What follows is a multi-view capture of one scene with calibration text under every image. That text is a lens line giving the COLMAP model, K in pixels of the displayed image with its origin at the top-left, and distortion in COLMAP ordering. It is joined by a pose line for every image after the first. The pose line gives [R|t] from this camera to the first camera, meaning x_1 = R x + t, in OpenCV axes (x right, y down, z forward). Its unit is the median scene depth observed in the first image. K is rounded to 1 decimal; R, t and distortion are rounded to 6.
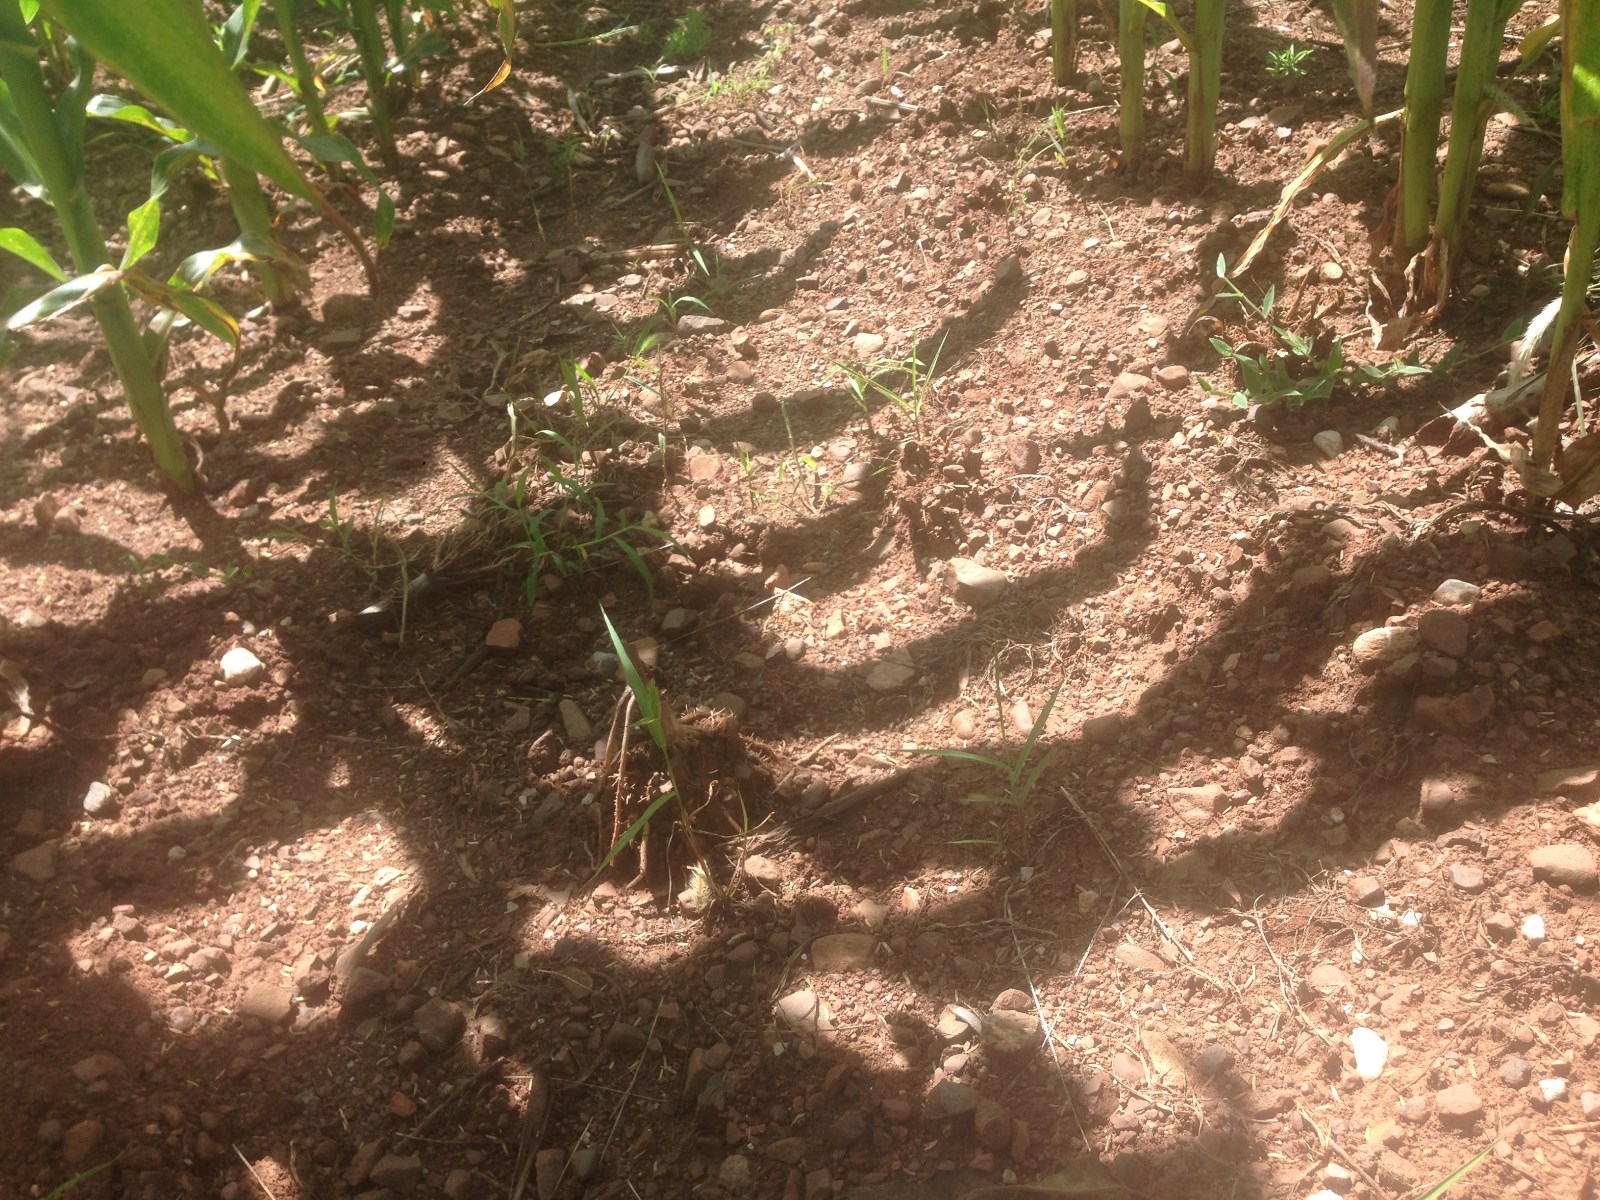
lens RADIAL K [[1450.6, 0, 803.1], [0, 1450.6, 611.1], [0, 0, 1]] dist [0.033183, 0.000000]
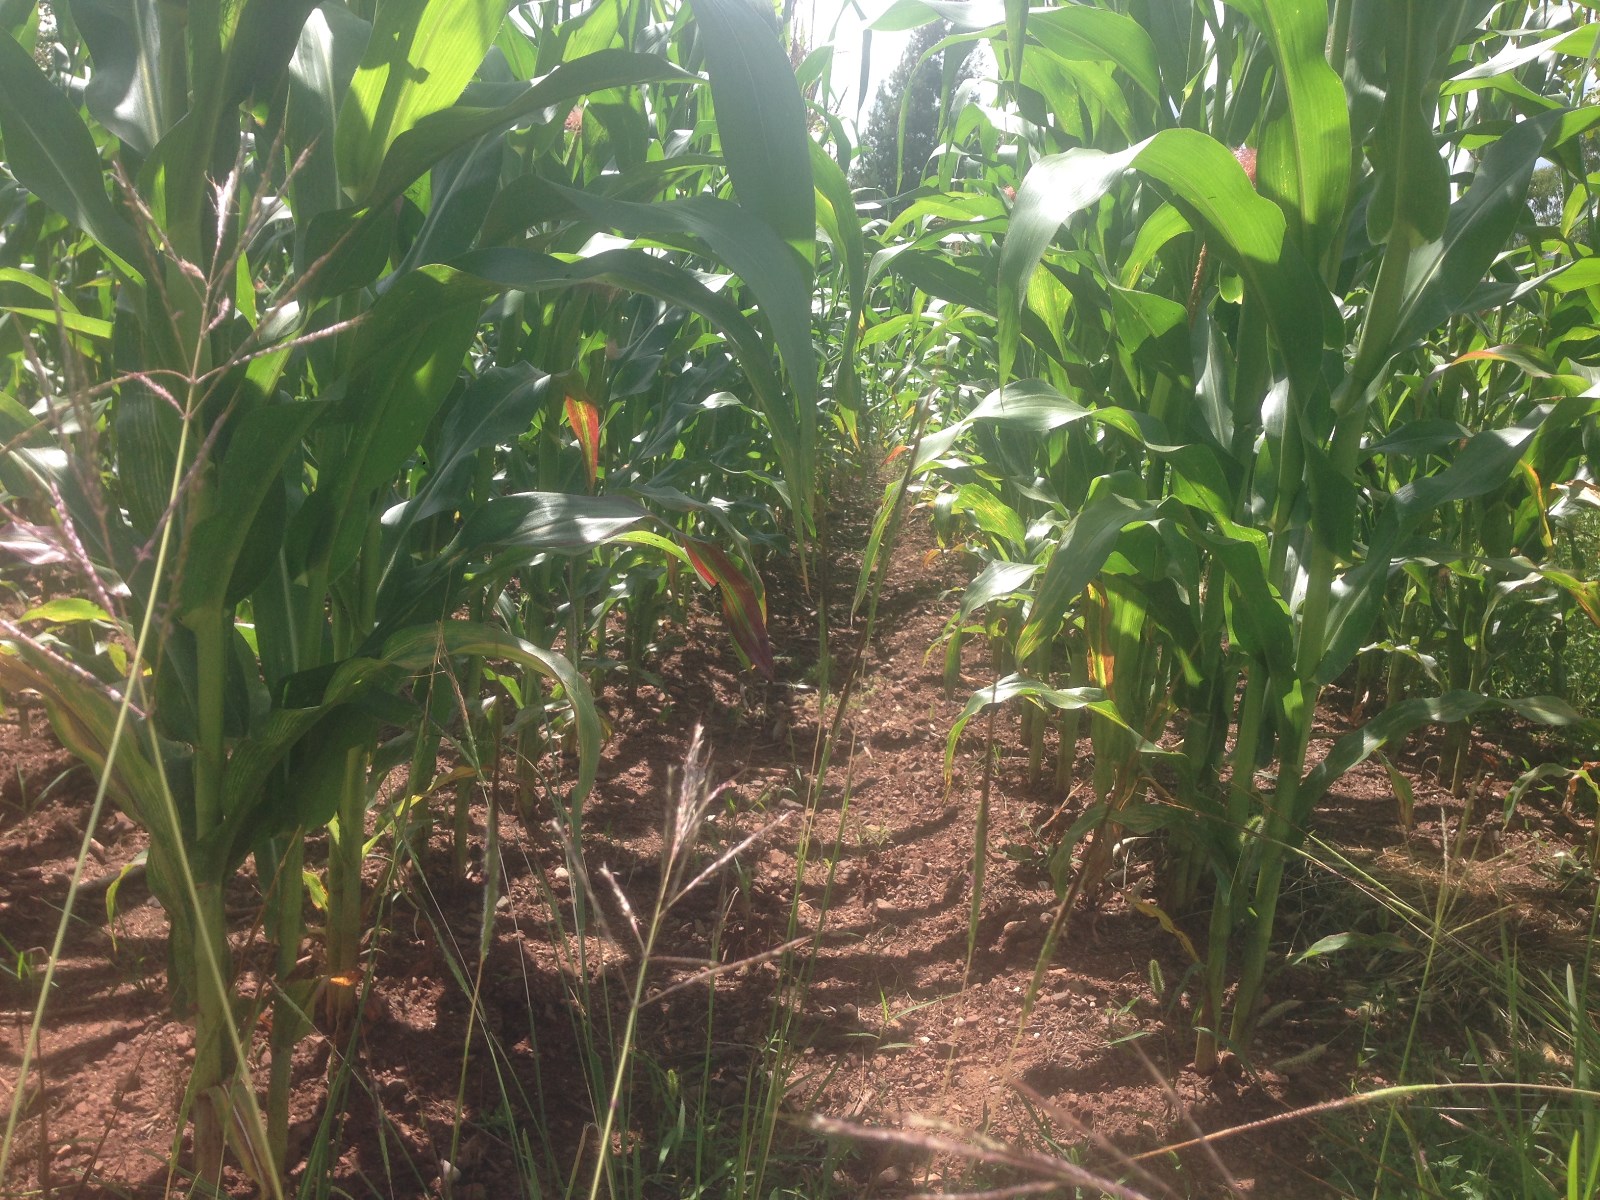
lens RADIAL K [[1450.6, 0, 798.5], [0, 1450.6, 600.0], [0, 0, 1]] dist [0.033183, 0.000000]
pose [[0.970242, 0.219915, -0.101326, 0.062212], [-0.242135, 0.880997, -0.406466, 0.289618], [-0.000120, 0.418905, 0.908030, -0.725053]]
